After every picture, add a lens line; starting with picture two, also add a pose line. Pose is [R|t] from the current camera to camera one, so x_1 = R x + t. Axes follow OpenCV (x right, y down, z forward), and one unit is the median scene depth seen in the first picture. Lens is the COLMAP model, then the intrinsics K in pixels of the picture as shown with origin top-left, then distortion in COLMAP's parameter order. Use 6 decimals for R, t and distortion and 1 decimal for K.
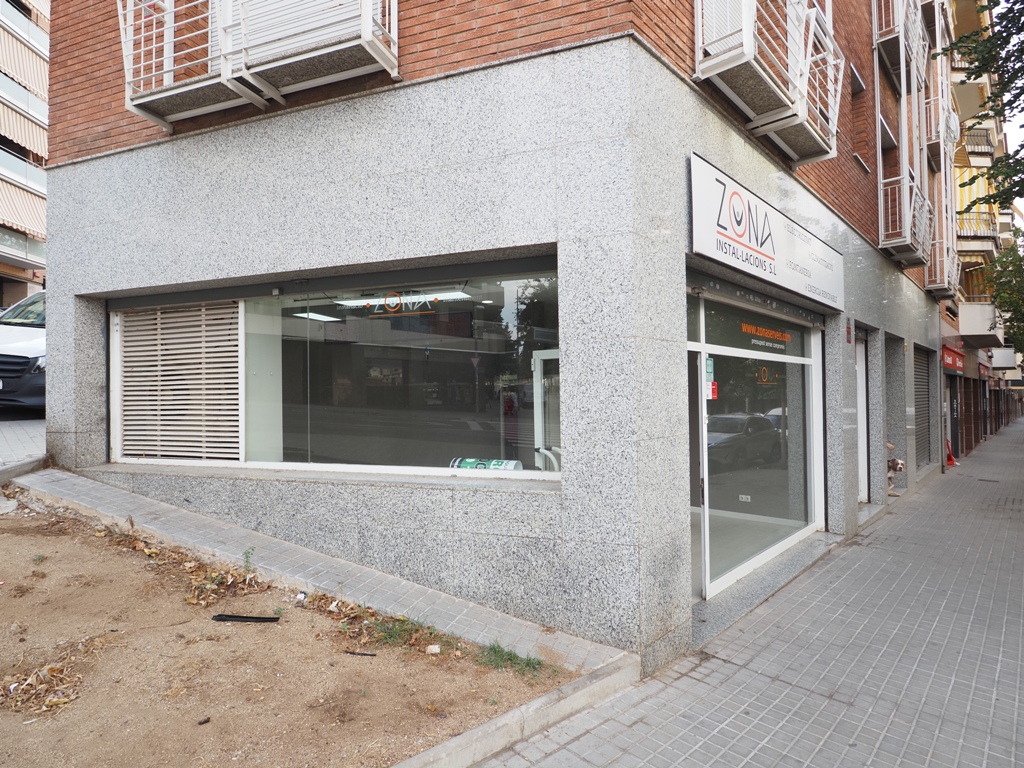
lens RADIAL K [[550.4, 0, 505.0], [0, 550.4, 385.2], [0, 0, 1]] dist [-0.001722, -0.010056]
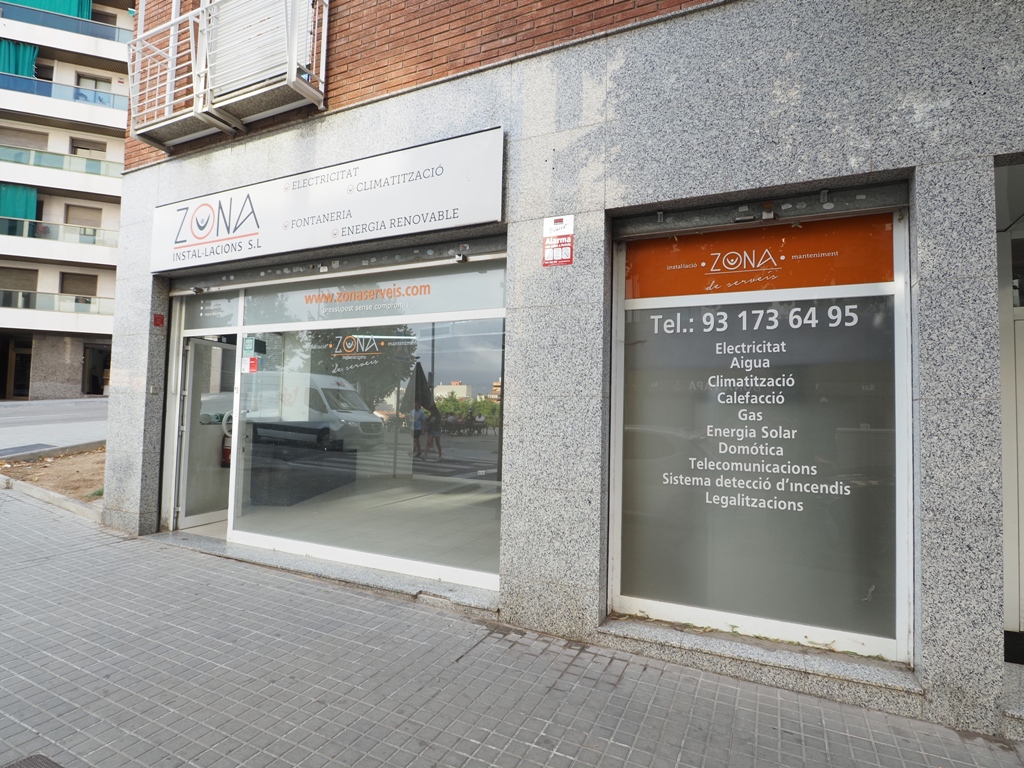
lens RADIAL K [[550.4, 0, 505.0], [0, 550.4, 385.2], [0, 0, 1]] dist [-0.001722, -0.010056]
pose [[0.310210, -0.031586, -0.950143, 1.926417], [-0.010091, 0.999282, -0.036514, 0.103801], [0.950615, 0.020915, 0.309669, 1.362283]]
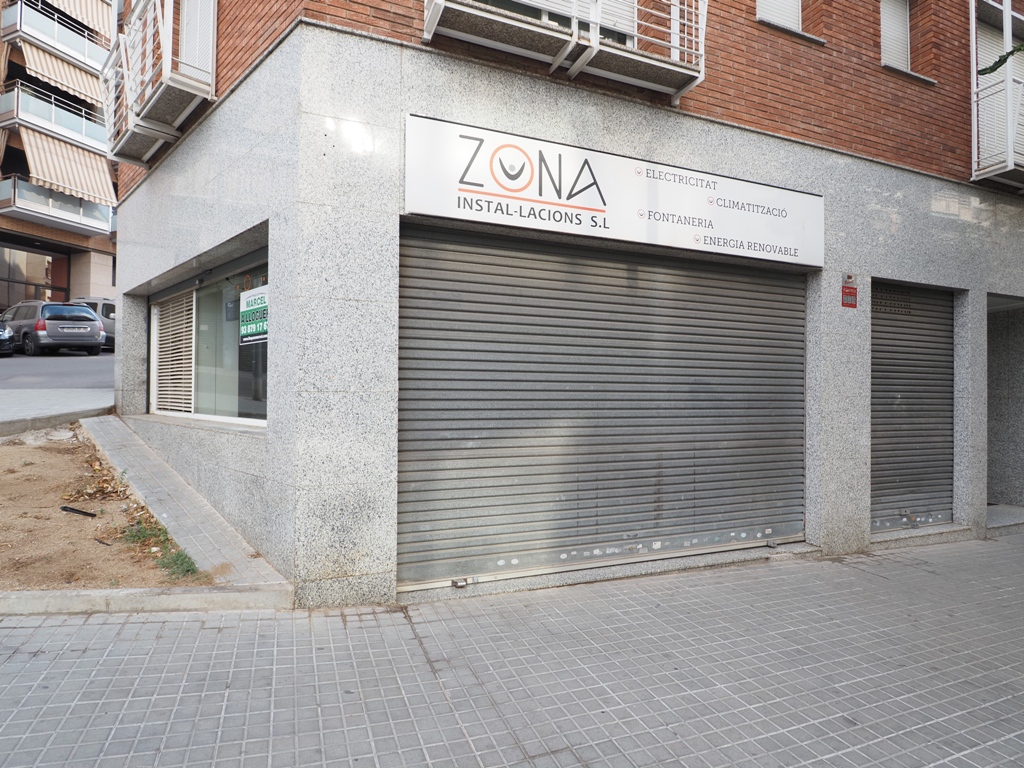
lens RADIAL K [[550.4, 0, 505.0], [0, 550.4, 385.2], [0, 0, 1]] dist [-0.001722, -0.010056]
pose [[0.911331, 0.014748, -0.411410, 0.864302], [-0.012802, 0.999890, 0.007487, 0.060760], [0.411475, -0.001556, 0.911420, 0.138862]]
